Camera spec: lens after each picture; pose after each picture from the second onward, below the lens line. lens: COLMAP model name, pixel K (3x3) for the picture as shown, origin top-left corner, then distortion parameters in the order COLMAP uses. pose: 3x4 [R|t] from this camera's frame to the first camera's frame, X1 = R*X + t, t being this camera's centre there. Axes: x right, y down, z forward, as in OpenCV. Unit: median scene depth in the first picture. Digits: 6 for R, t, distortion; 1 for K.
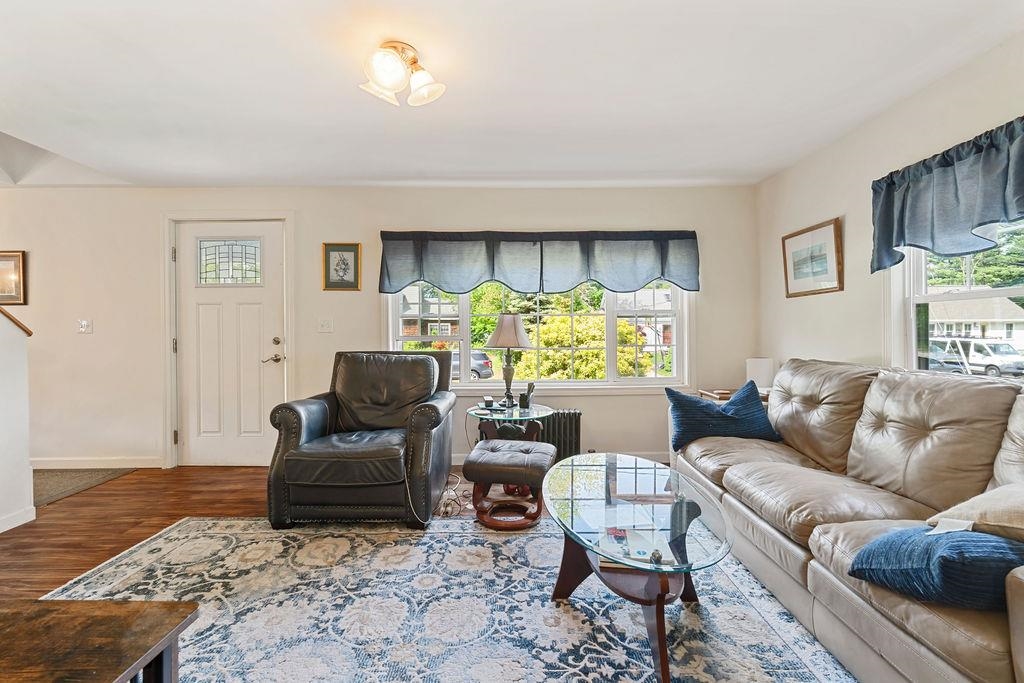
lens RADIAL K [[449.4, 0, 514.2], [0, 449.4, 335.2], [0, 0, 1]] dist [0.000681, 0.000195]
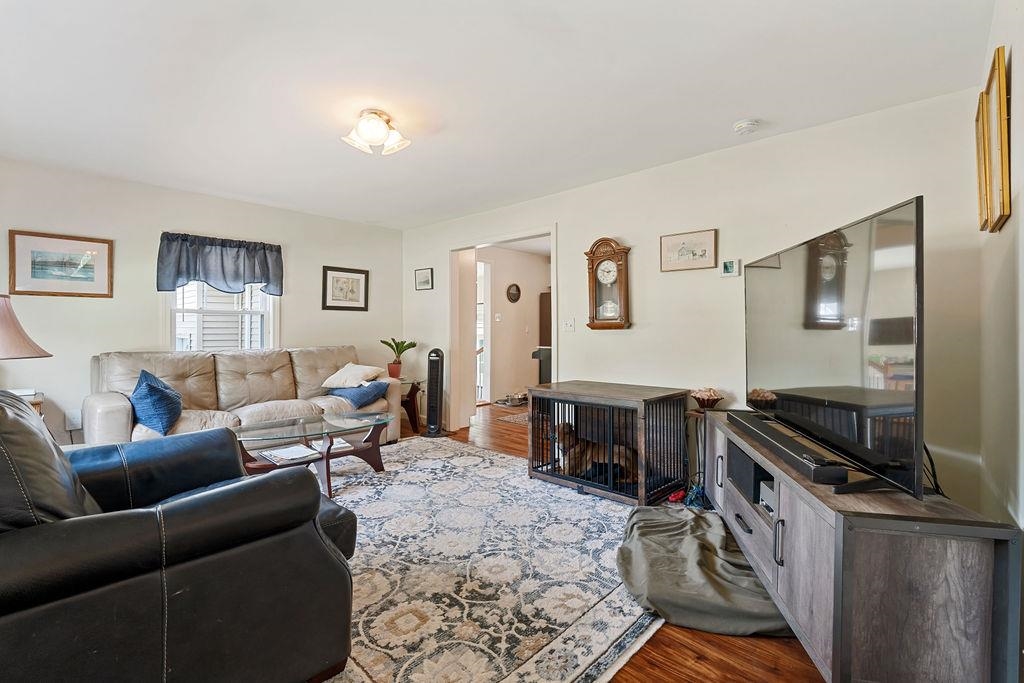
lens RADIAL K [[449.4, 0, 512.3], [0, 449.4, 332.3], [0, 0, 1]] dist [0.000681, 0.000195]
pose [[-0.720879, -0.001760, 0.693059, -1.378801], [0.007249, 0.999923, 0.010079, -0.007955], [-0.693023, 0.012290, -0.720811, 1.592054]]
